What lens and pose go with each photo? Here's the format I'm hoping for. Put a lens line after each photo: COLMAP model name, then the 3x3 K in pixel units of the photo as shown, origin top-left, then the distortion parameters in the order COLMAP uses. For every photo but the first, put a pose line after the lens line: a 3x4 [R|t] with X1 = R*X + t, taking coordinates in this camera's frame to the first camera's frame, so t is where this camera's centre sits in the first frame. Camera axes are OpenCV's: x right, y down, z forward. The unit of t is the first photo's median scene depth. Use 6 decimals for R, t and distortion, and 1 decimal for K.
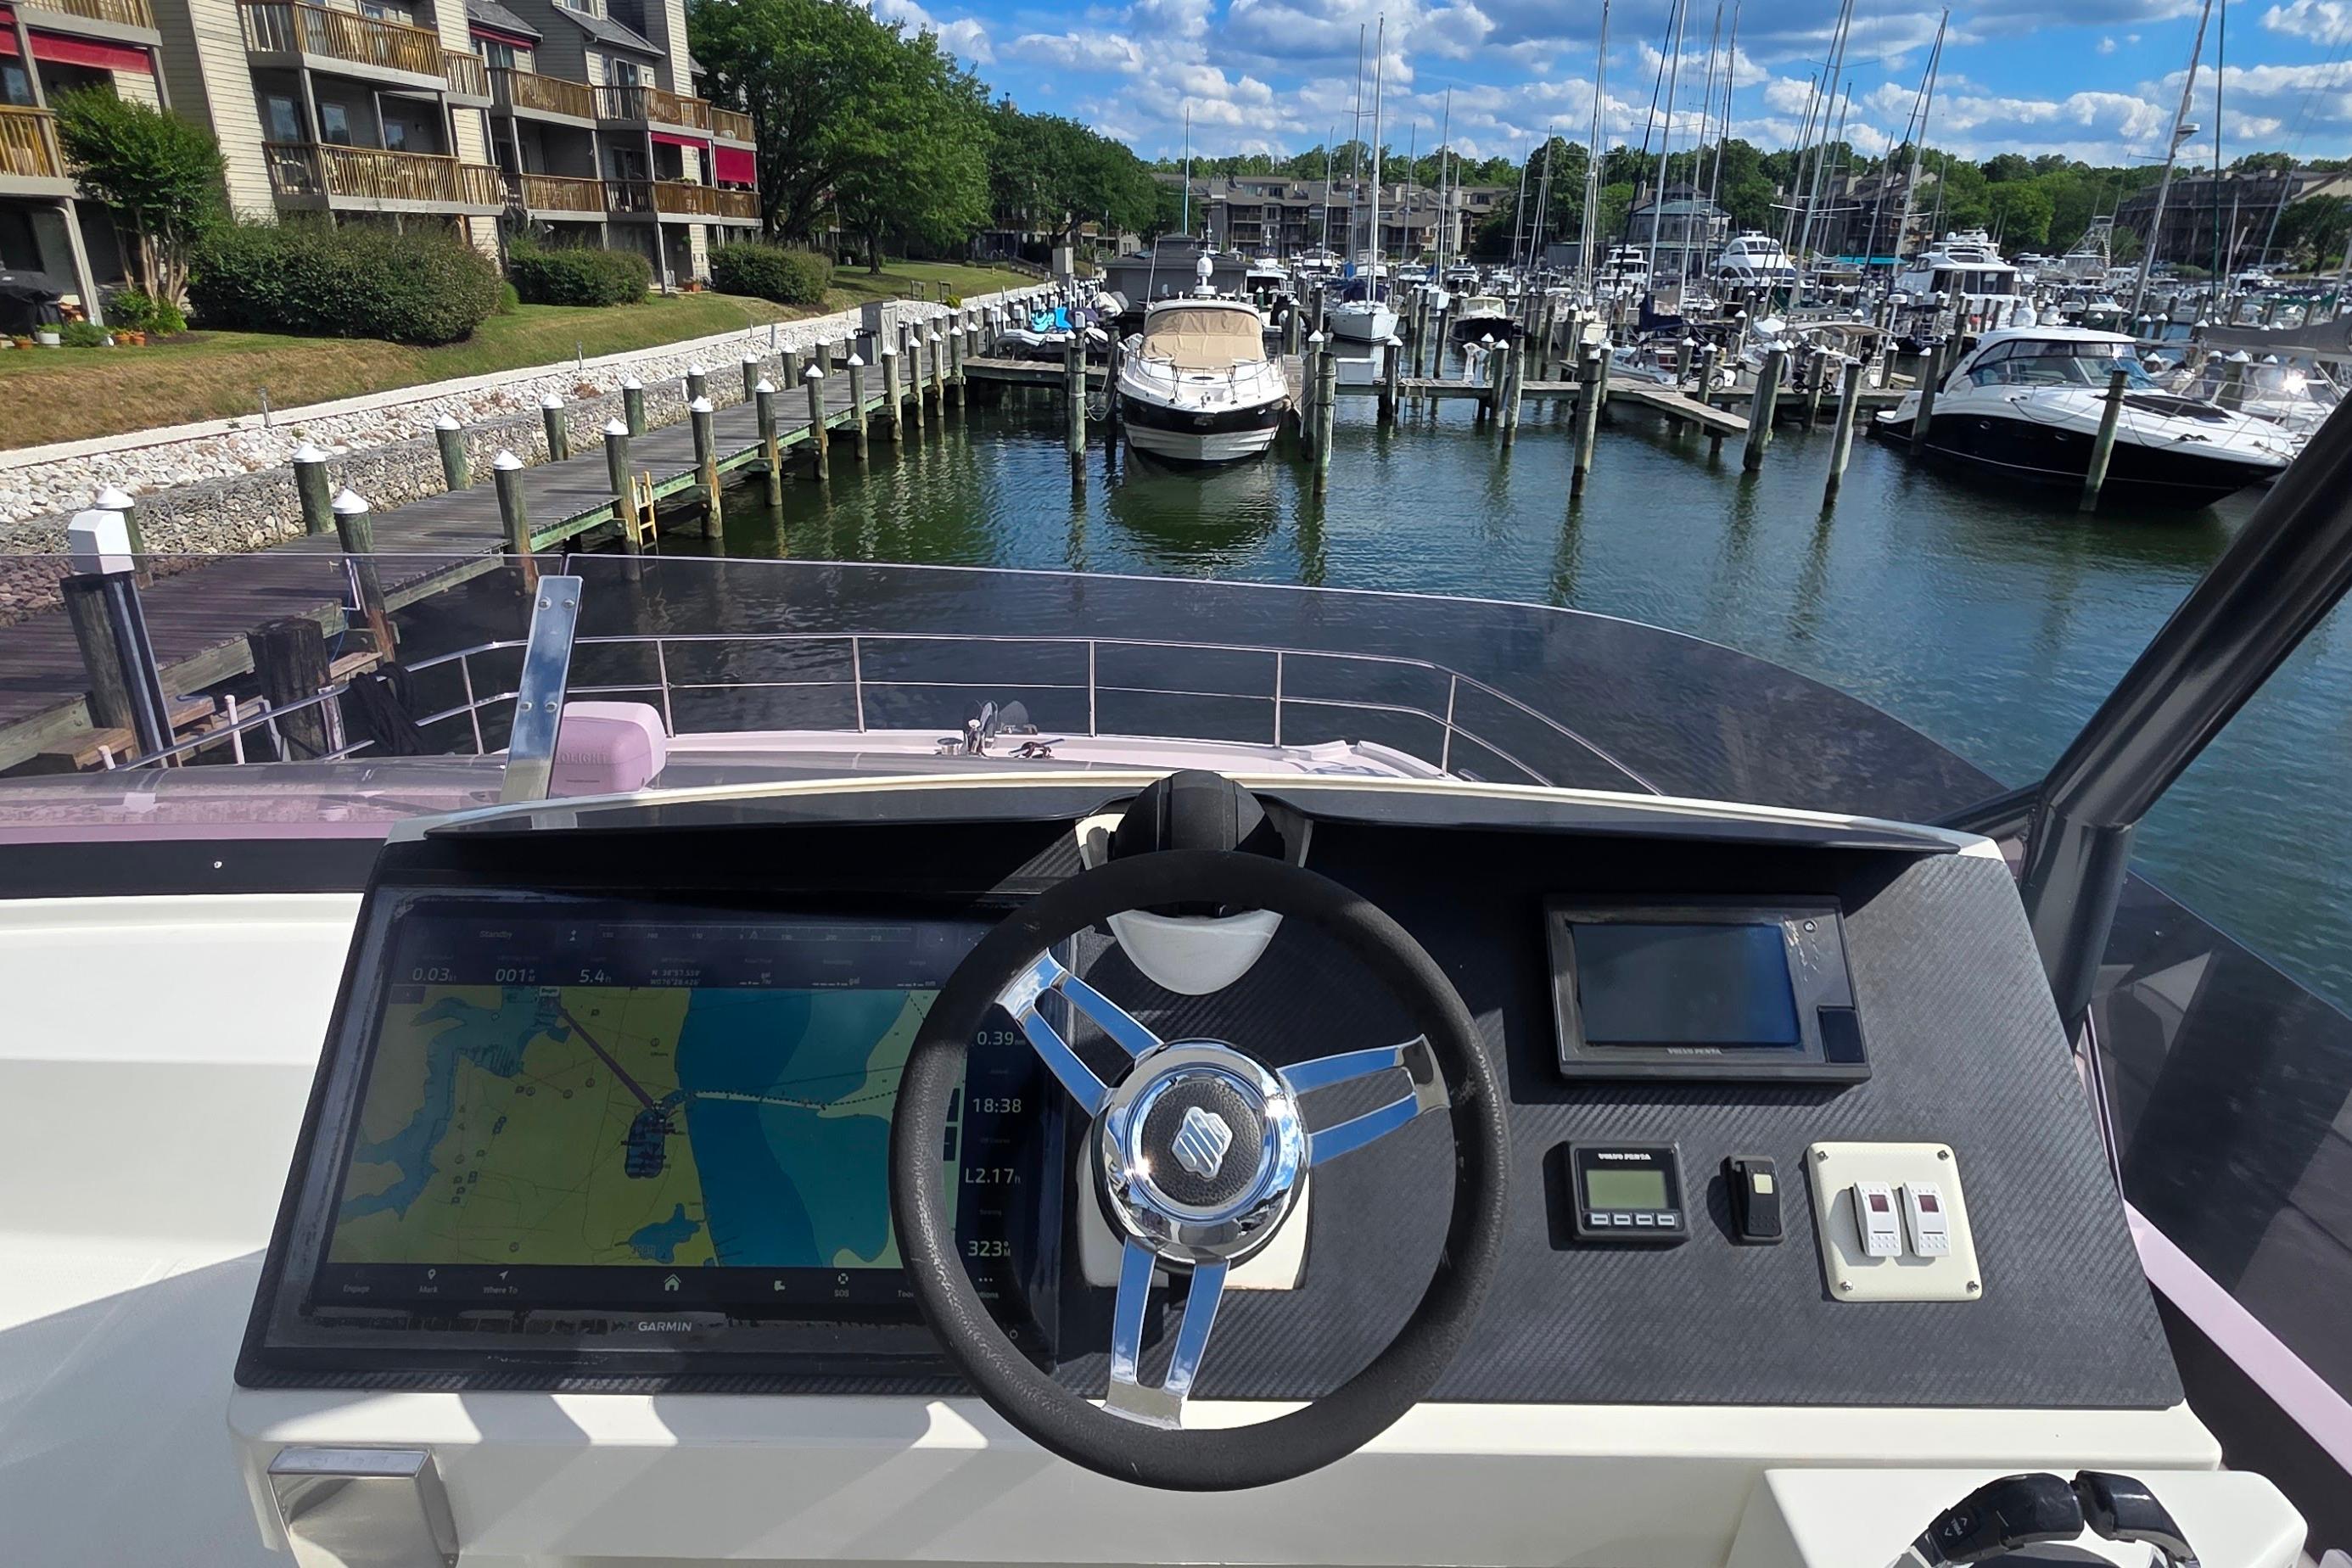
lens RADIAL K [[1373.8, 0, 1176.0], [0, 1373.8, 784.0], [0, 0, 1]] dist [-0.005943, -0.000073]
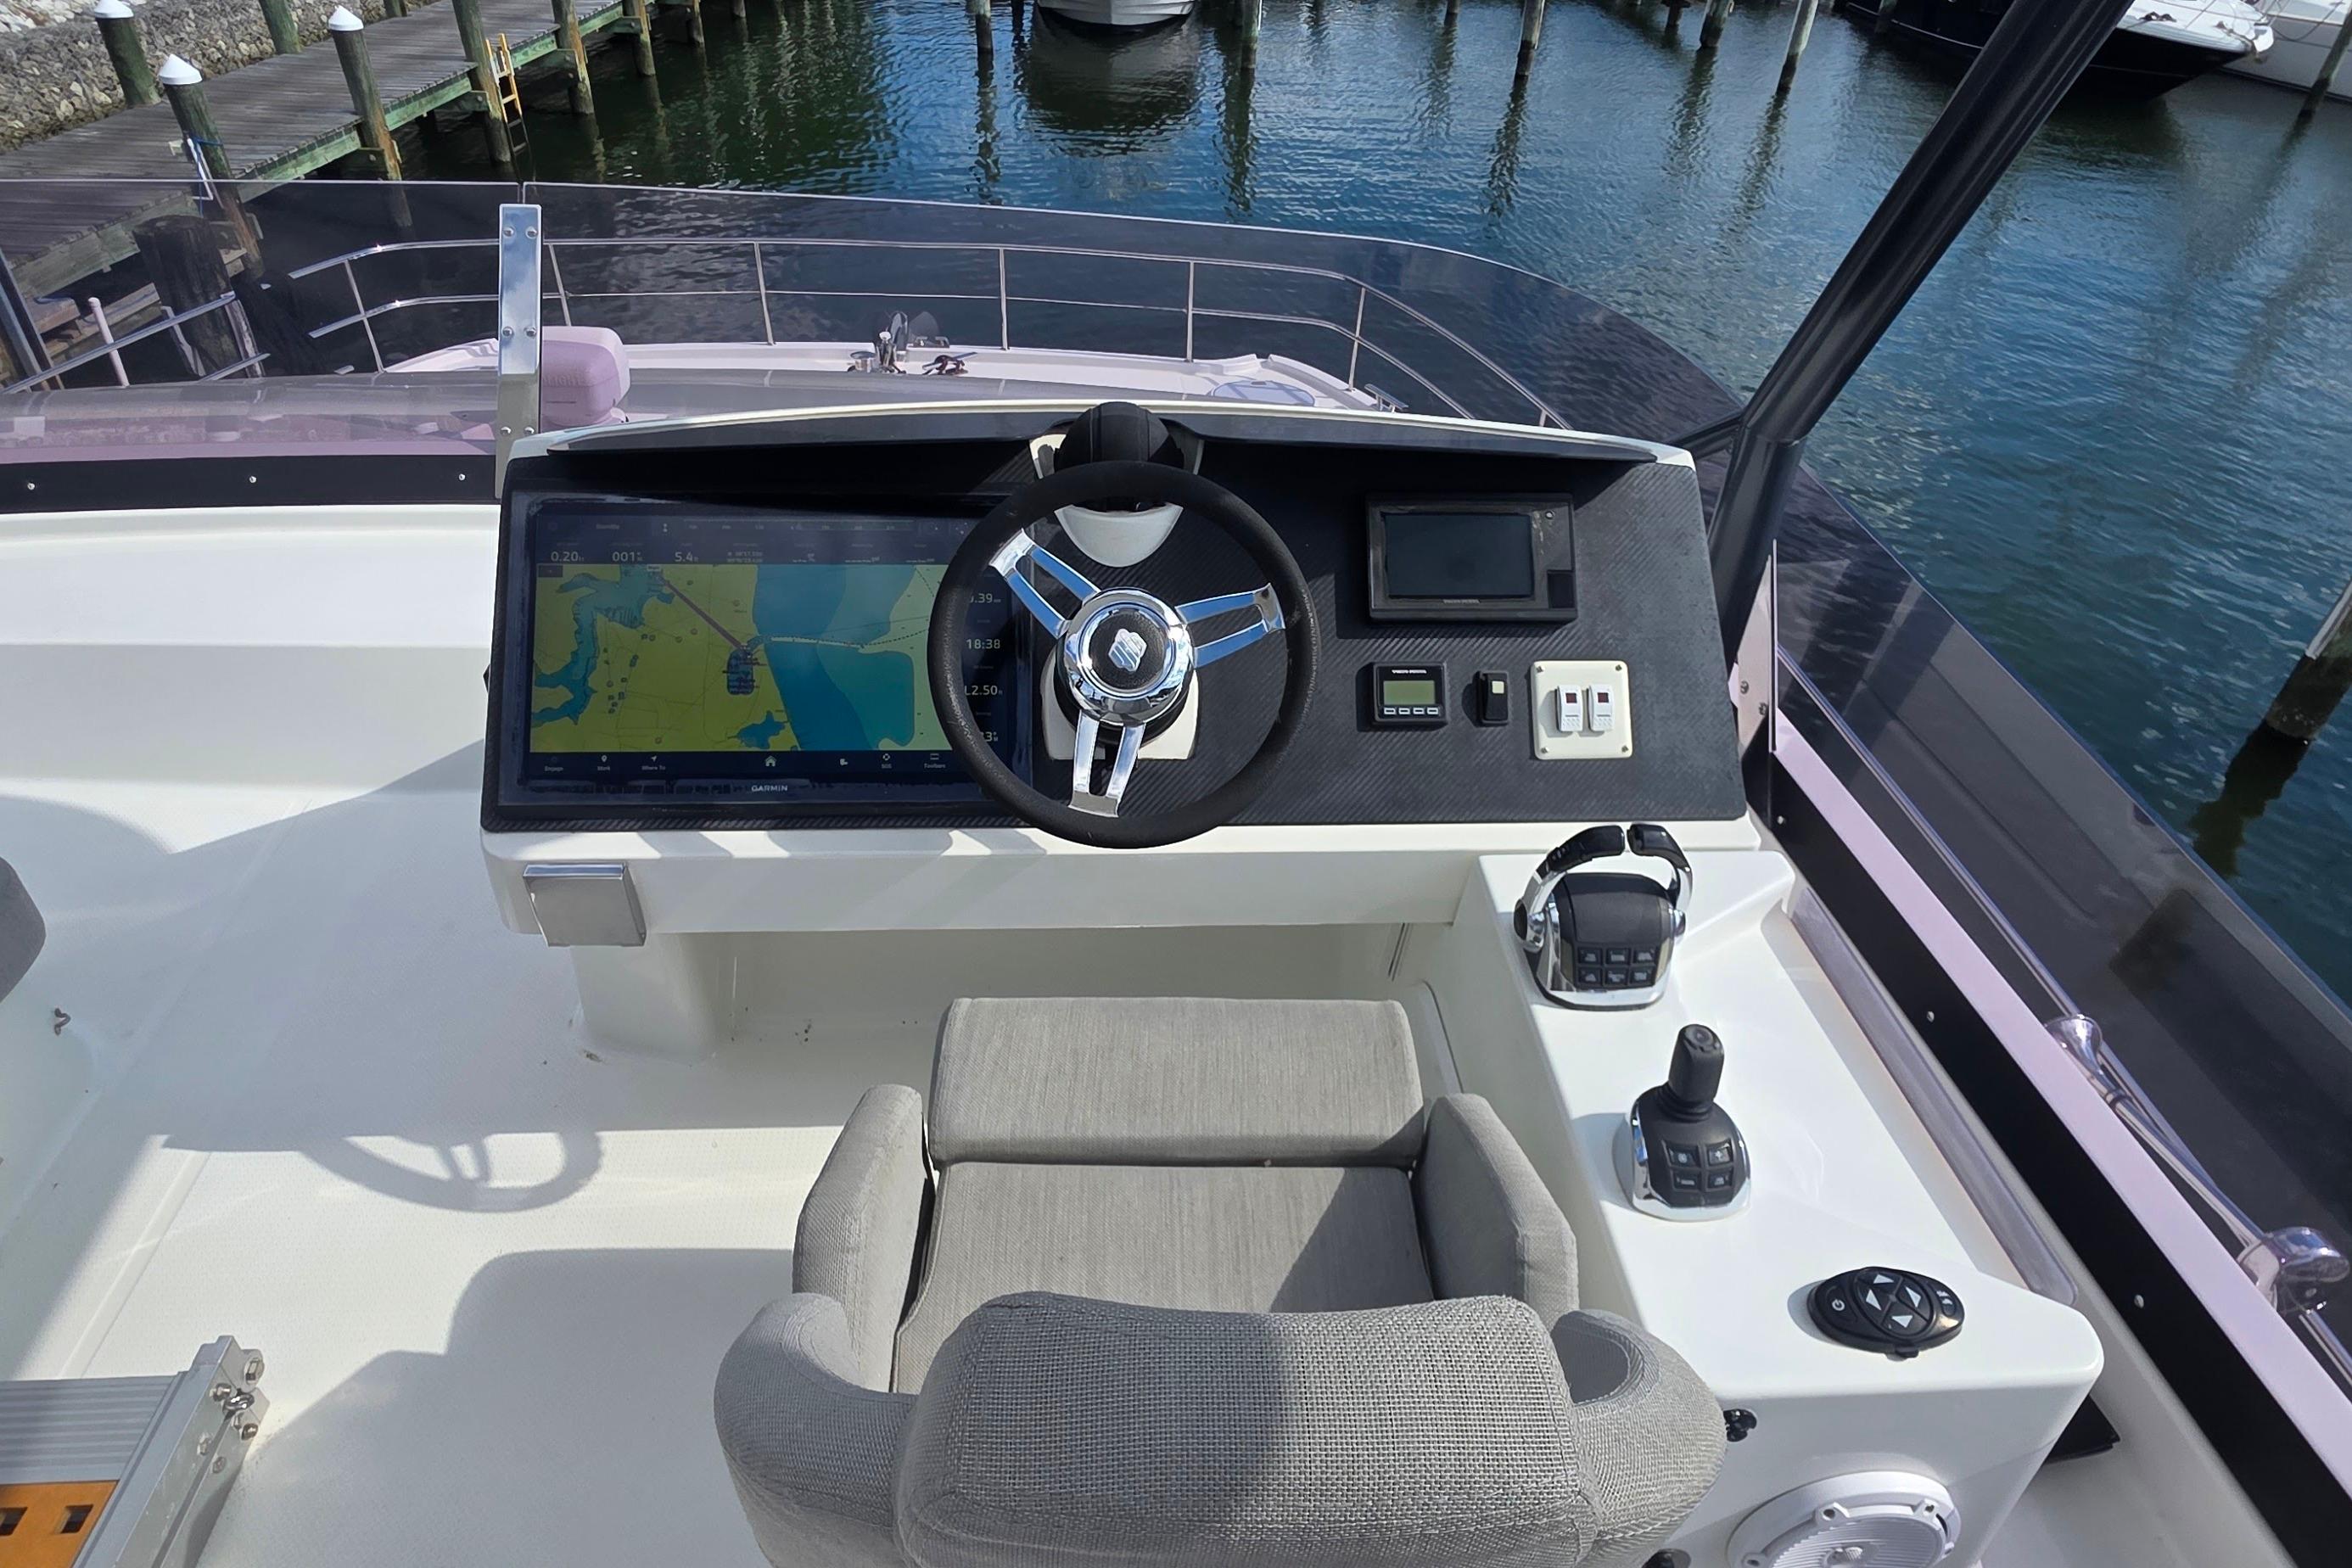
lens RADIAL K [[1378.0, 0, 1185.5], [0, 1378.0, 770.9], [0, 0, 1]] dist [0.001029, -0.000829]
pose [[0.997973, -0.017083, 0.061310, -0.000499], [0.000153, 0.963946, 0.266098, -0.001125], [-0.063645, -0.265549, 0.961994, -0.022165]]
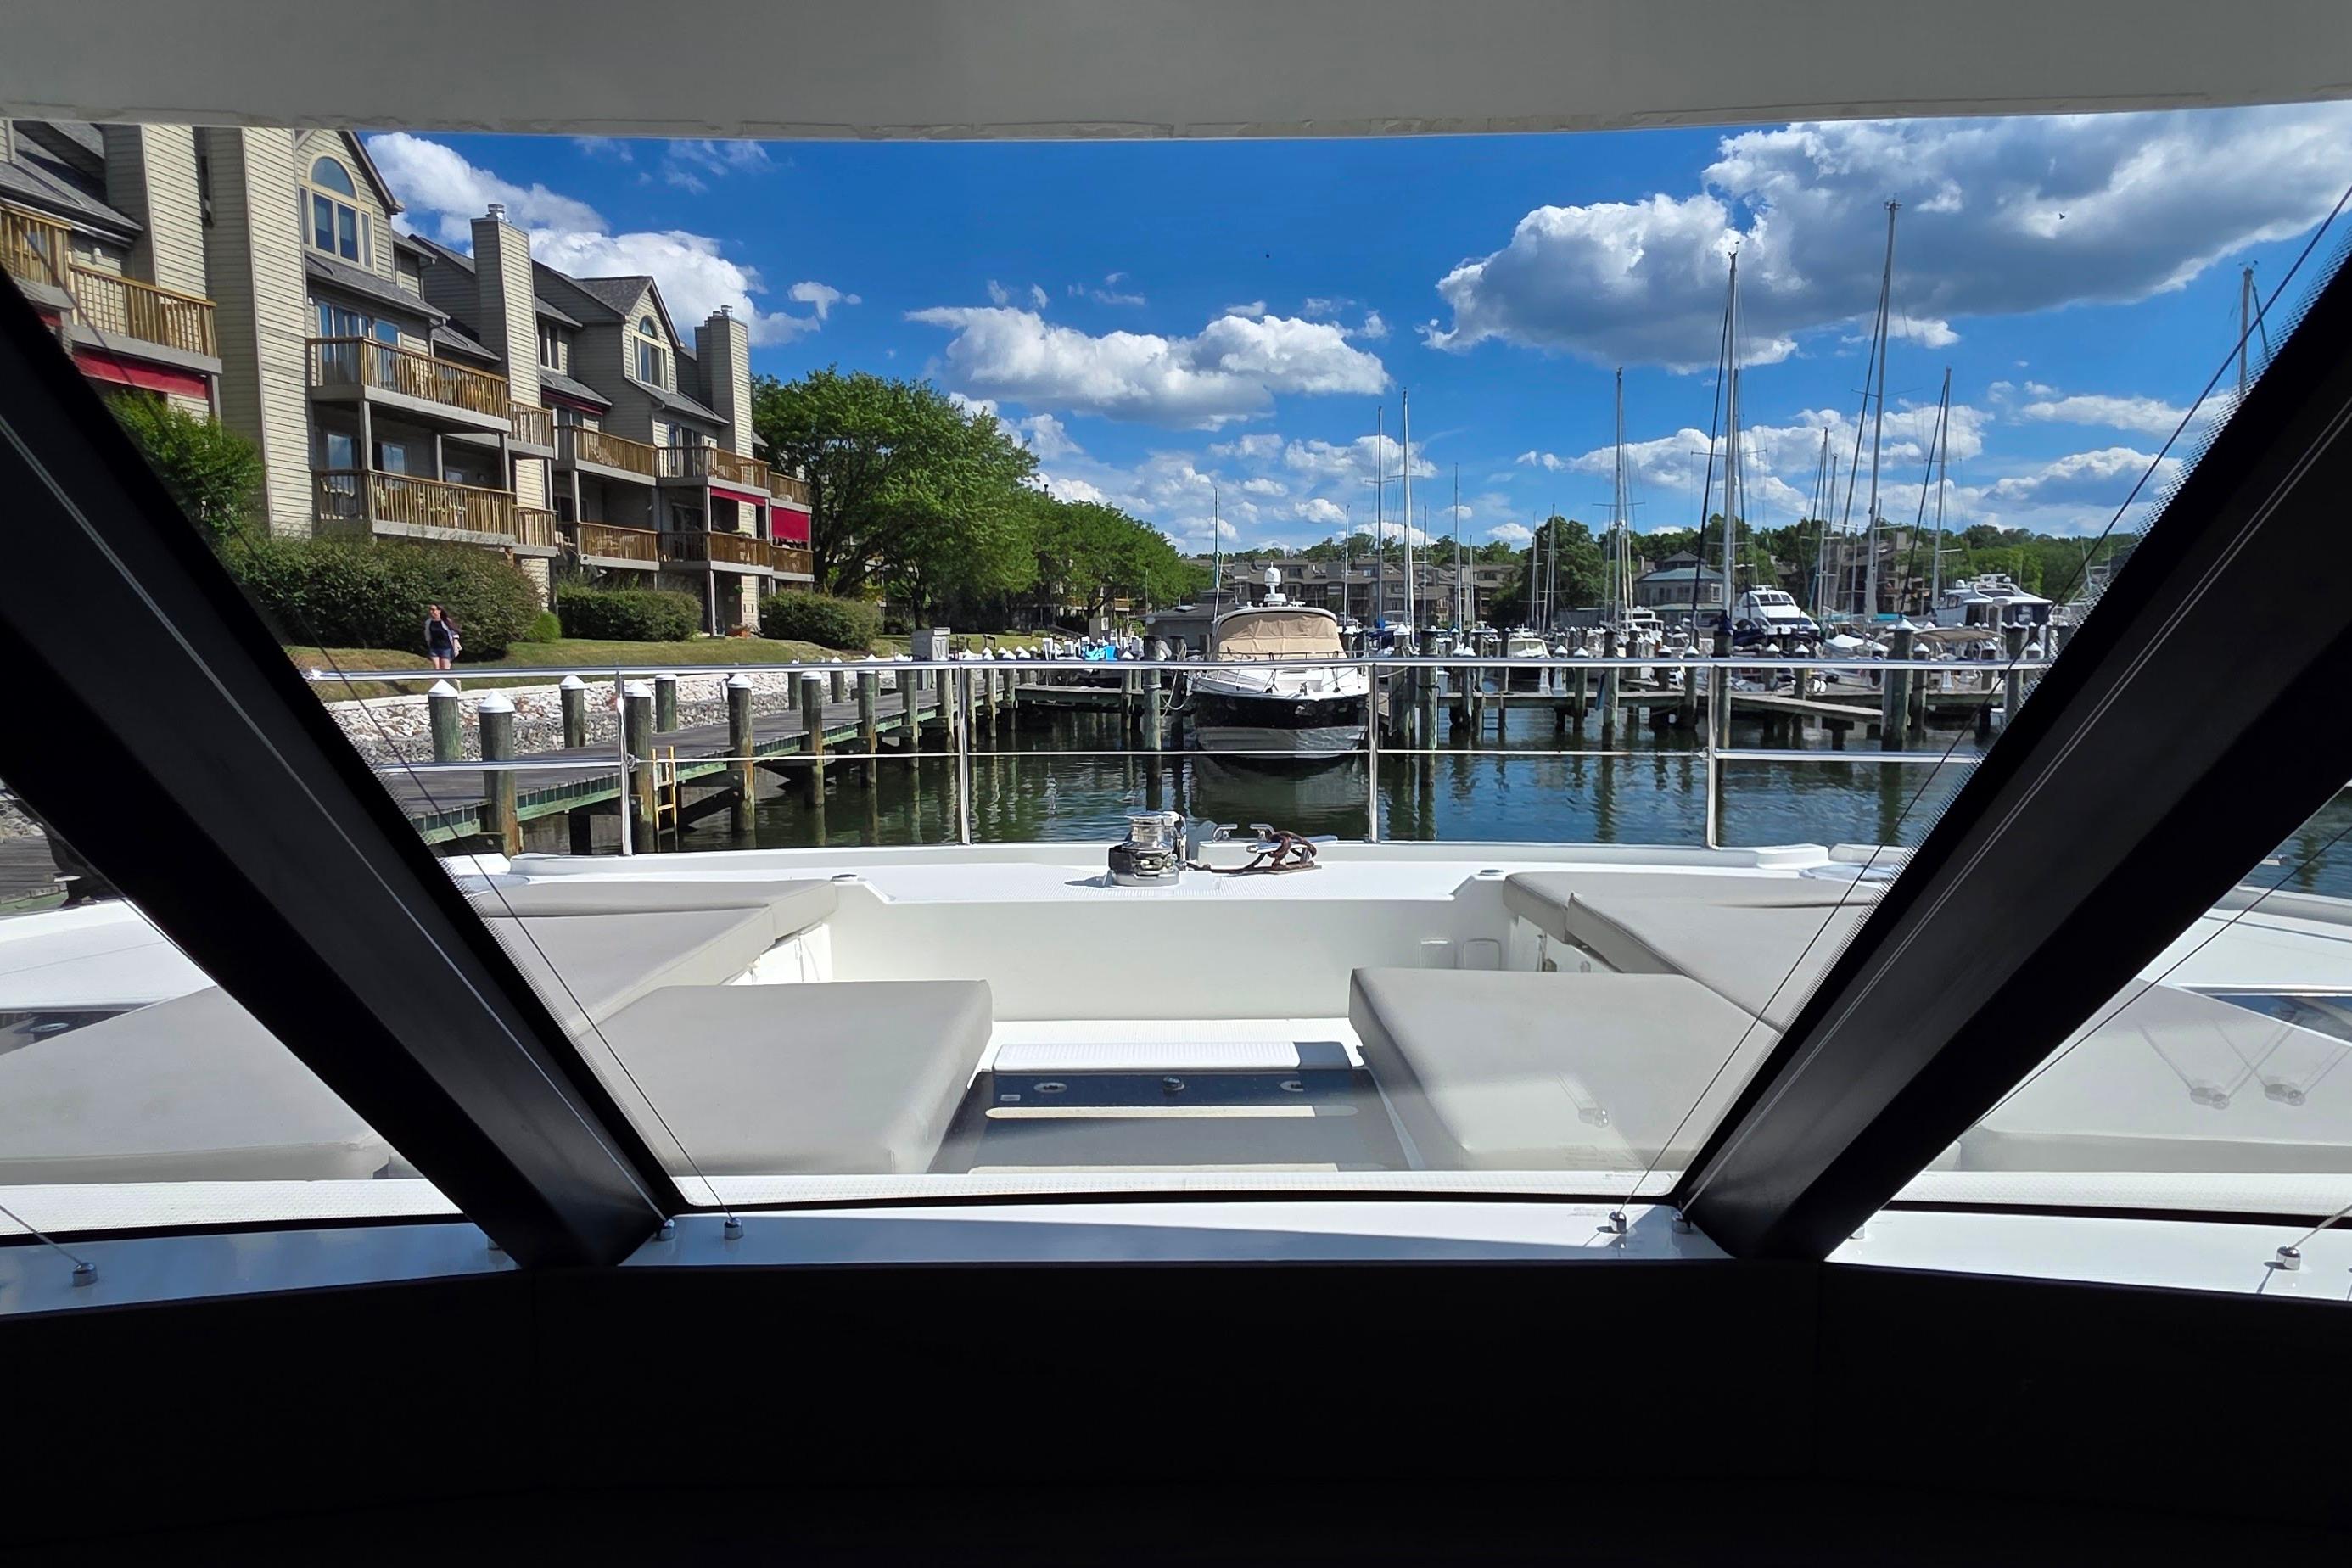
lens RADIAL K [[1373.8, 0, 1176.0], [0, 1373.8, 784.0], [0, 0, 1]] dist [-0.005943, -0.000073]
pose [[0.999615, -0.022442, -0.016304, -0.043636], [0.017388, 0.964896, -0.262055, 0.017757], [0.021613, 0.261671, 0.964915, 0.140101]]
